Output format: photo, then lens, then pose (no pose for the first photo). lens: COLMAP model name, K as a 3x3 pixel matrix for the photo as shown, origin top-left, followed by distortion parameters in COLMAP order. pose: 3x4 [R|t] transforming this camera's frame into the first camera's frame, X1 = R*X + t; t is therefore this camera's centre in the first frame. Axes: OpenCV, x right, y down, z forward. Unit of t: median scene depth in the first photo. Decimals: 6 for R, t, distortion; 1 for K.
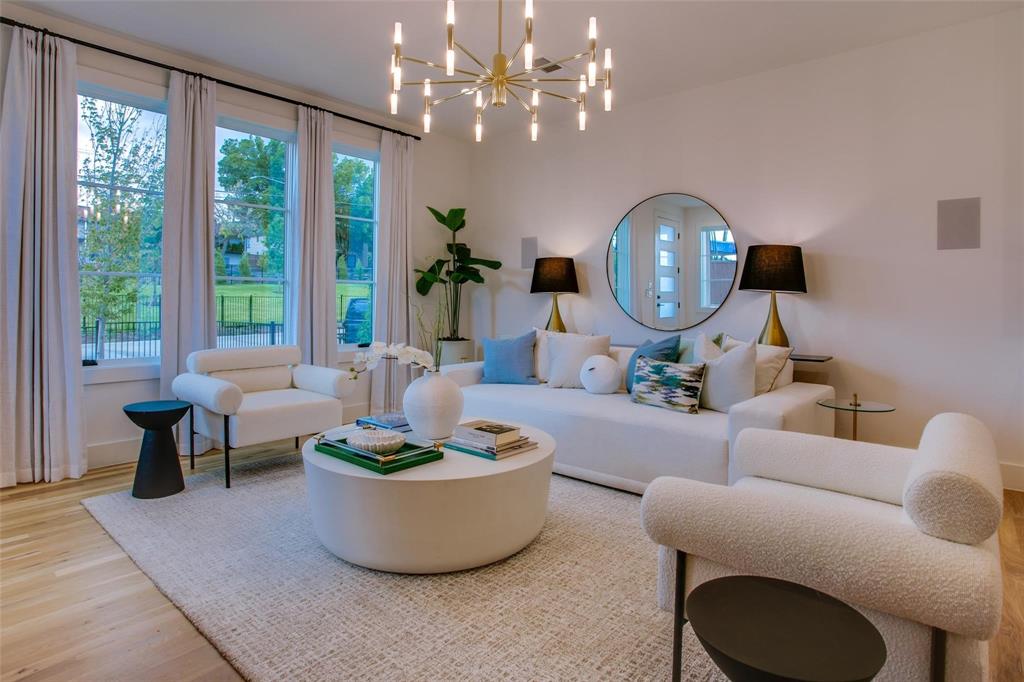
lens RADIAL K [[571.2, 0, 505.9], [0, 571.2, 304.1], [0, 0, 1]] dist [-0.073515, 0.030594]
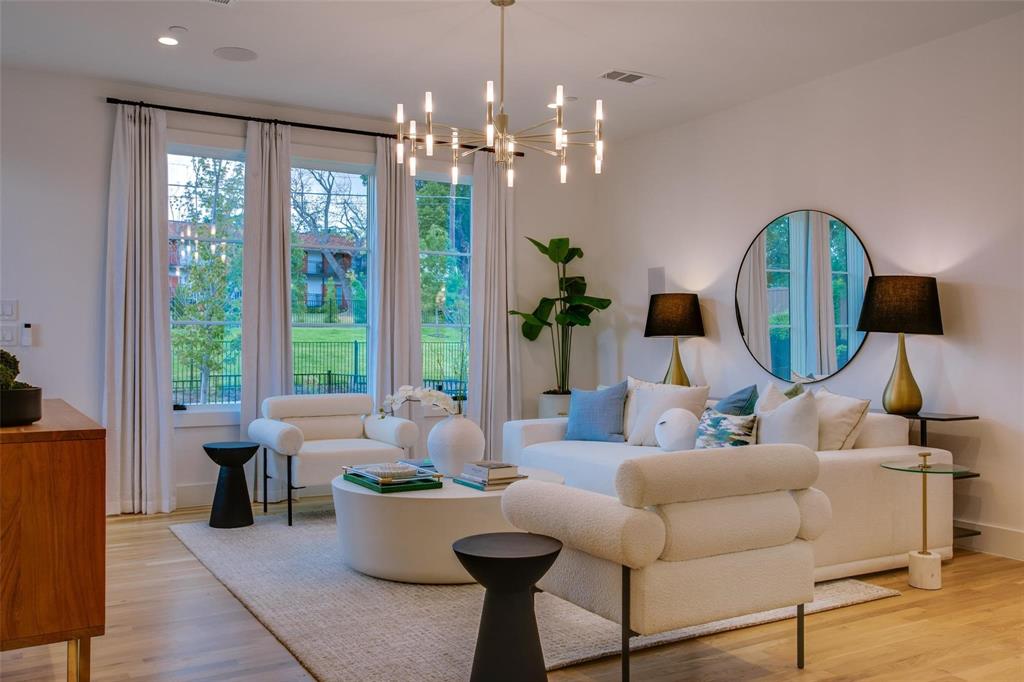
lens RADIAL K [[901.9, 0, 492.8], [0, 901.9, 346.3], [0, 0, 1]] dist [-0.010368, 0.000669]
pose [[0.944529, -0.005018, -0.328390, 0.363280], [0.002756, 0.999969, -0.007353, 0.003961], [0.328416, 0.006040, 0.944514, -0.413439]]
